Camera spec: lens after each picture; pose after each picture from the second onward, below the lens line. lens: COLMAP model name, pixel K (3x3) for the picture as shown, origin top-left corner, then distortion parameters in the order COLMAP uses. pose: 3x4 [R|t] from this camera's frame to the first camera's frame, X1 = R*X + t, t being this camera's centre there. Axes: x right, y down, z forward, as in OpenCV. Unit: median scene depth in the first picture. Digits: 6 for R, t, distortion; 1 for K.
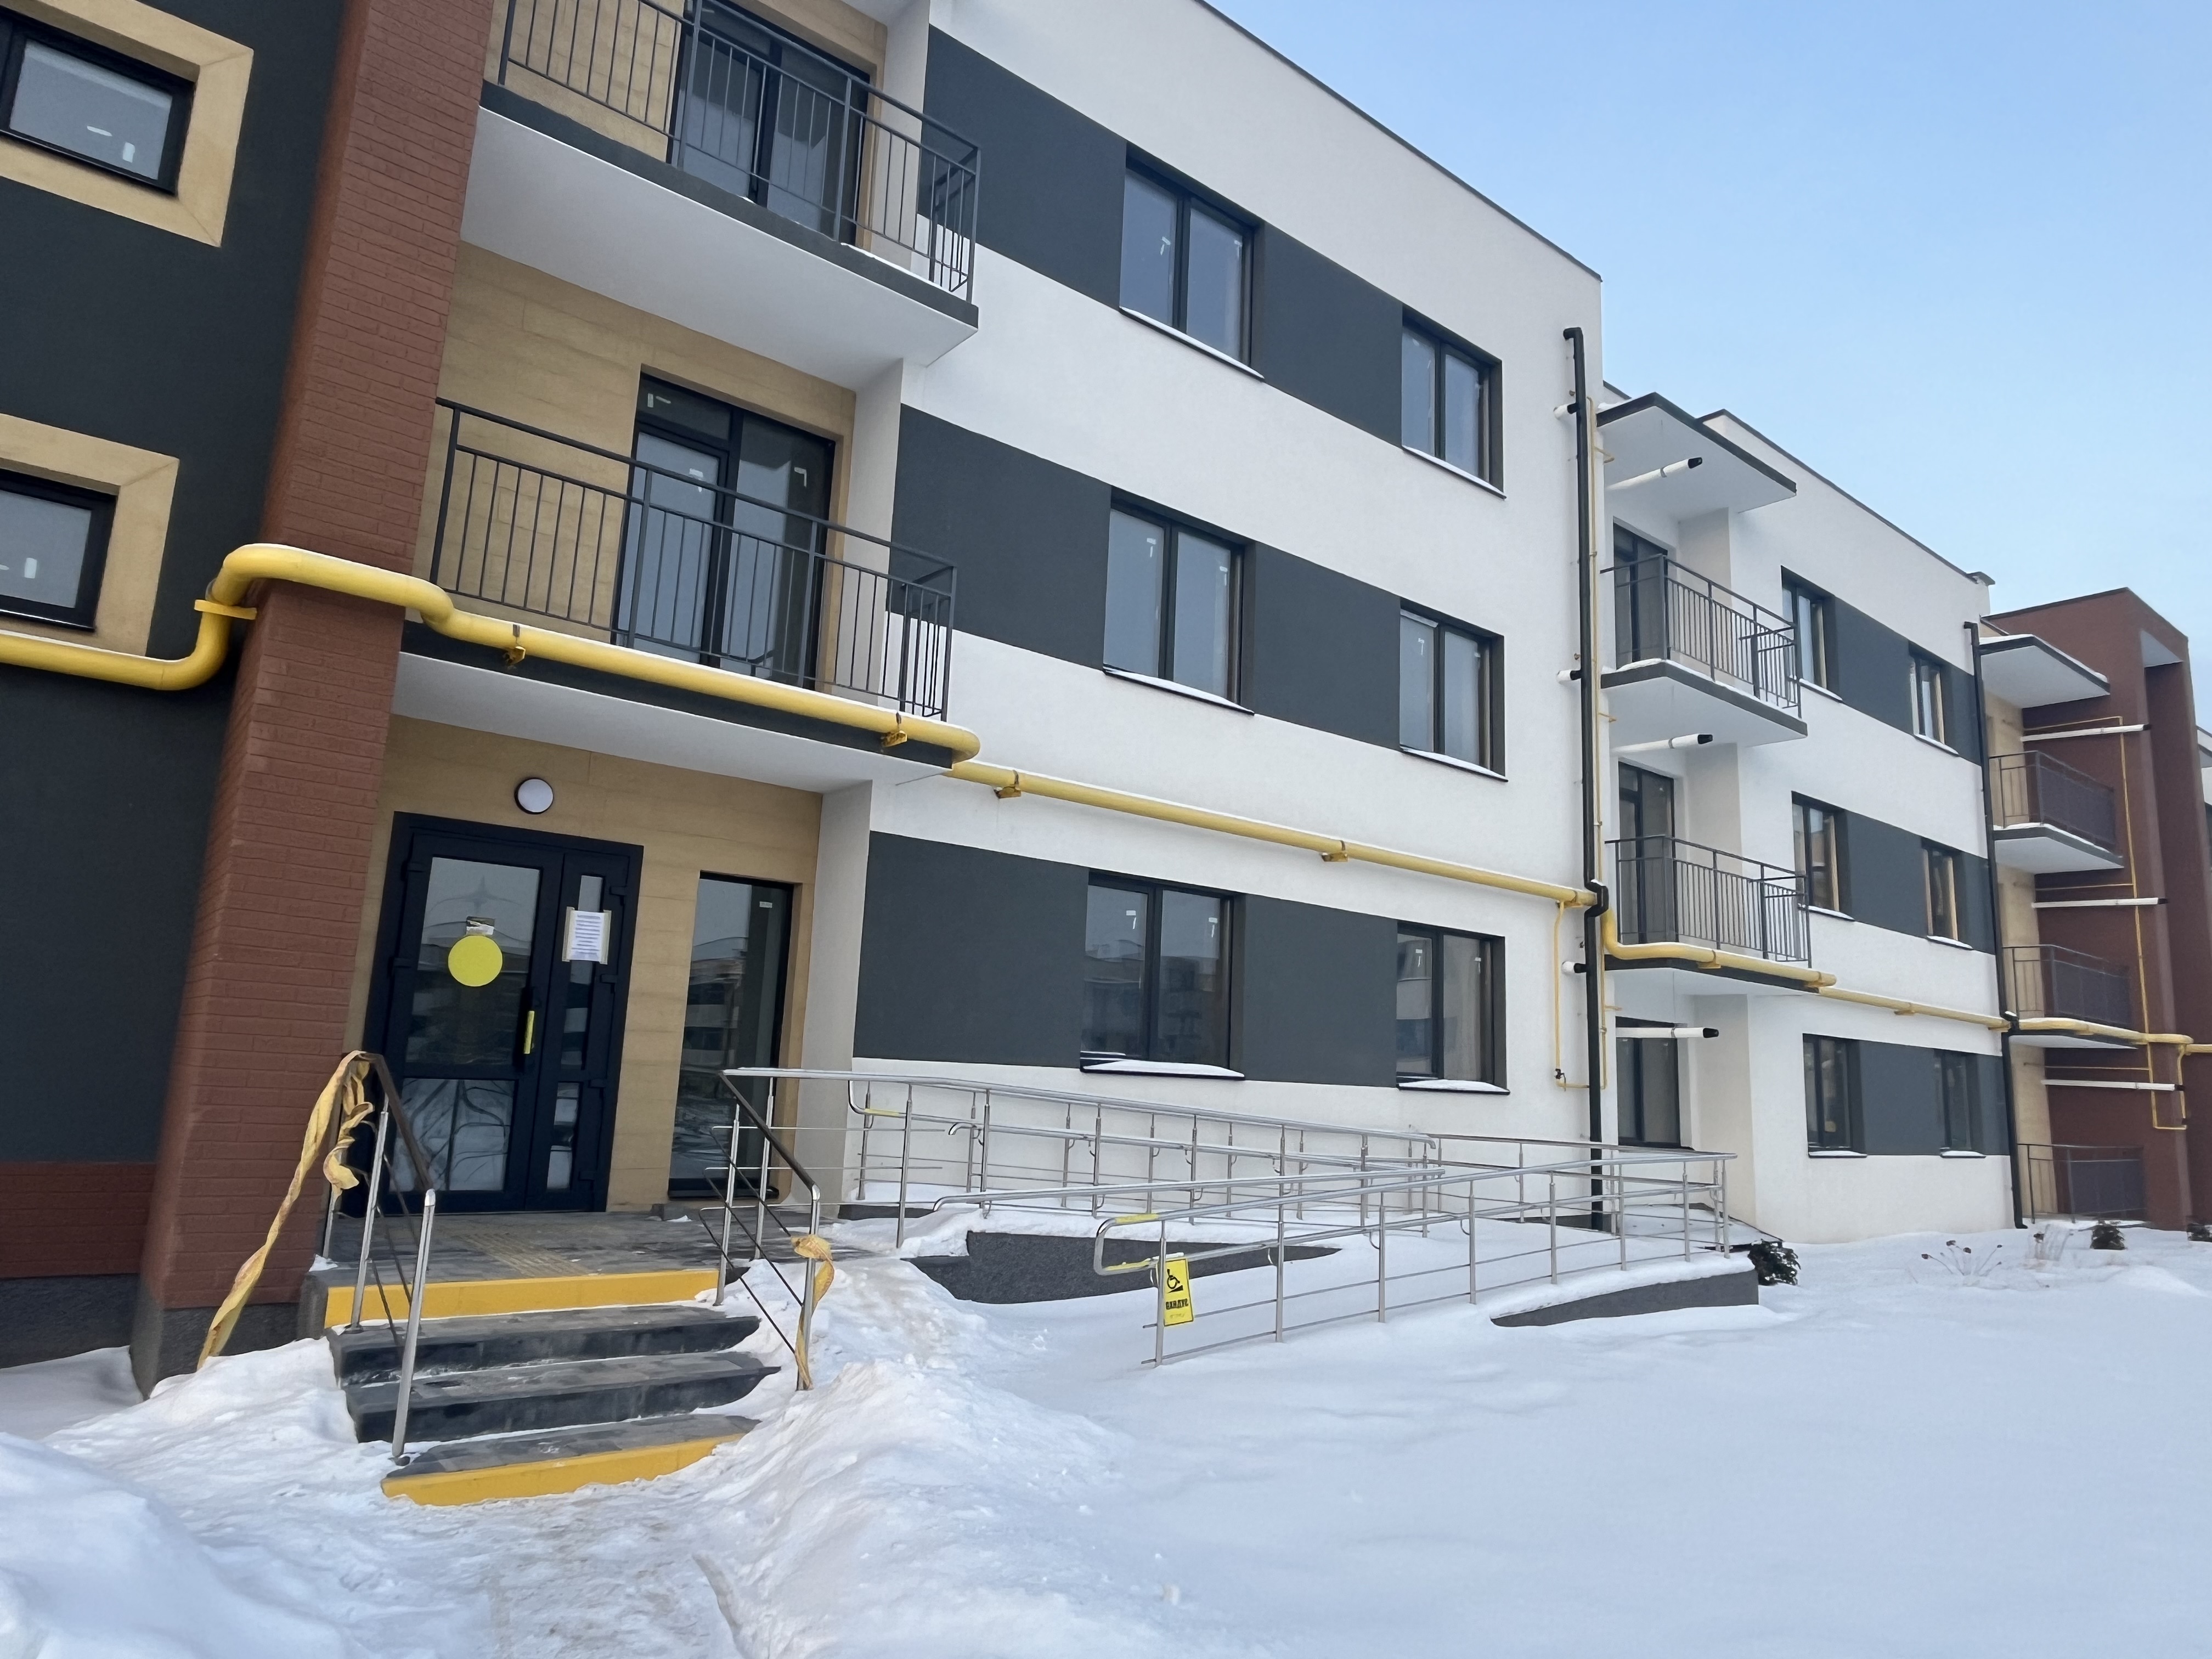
lens RADIAL K [[1349.8, 0, 1103.1], [0, 1349.8, 832.3], [0, 0, 1]] dist [-0.004801, -0.001462]
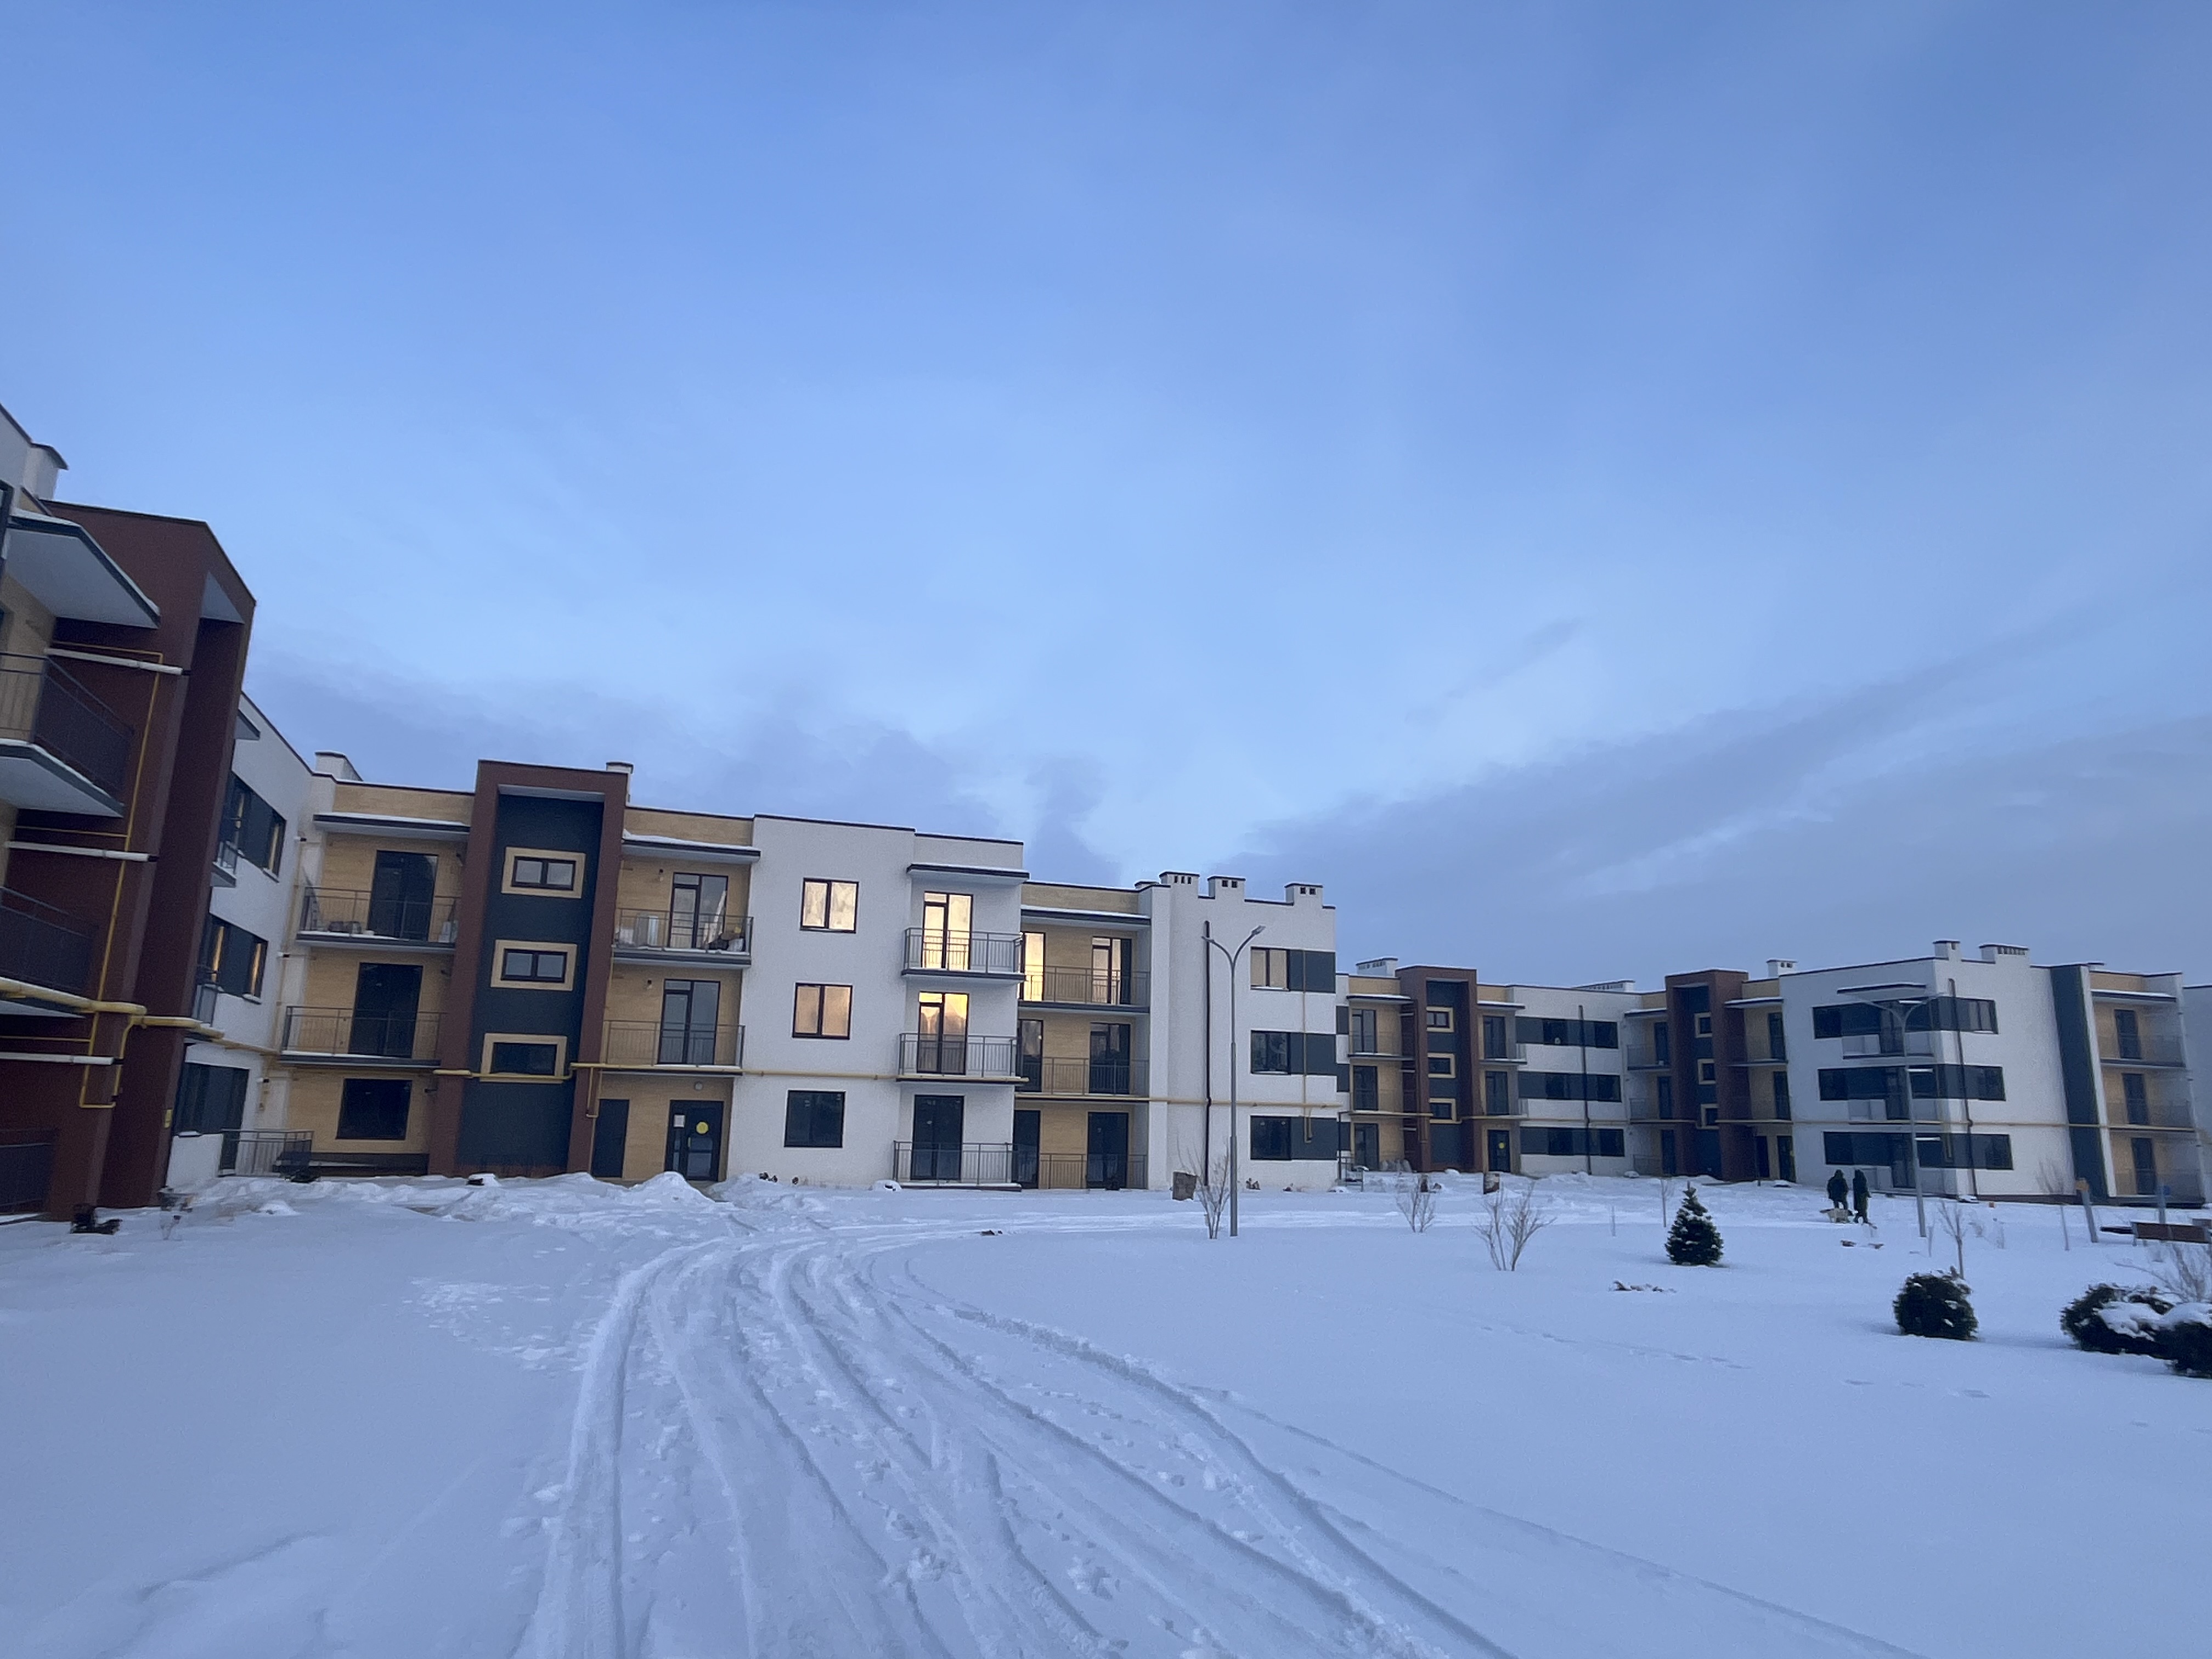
lens RADIAL K [[1349.8, 0, 1104.9], [0, 1349.8, 832.9], [0, 0, 1]] dist [-0.004801, -0.001462]
pose [[0.312539, 0.163133, 0.935792, 0.126823], [-0.174738, 0.978205, -0.112167, 0.022980], [-0.933695, -0.128462, 0.334232, 0.088278]]
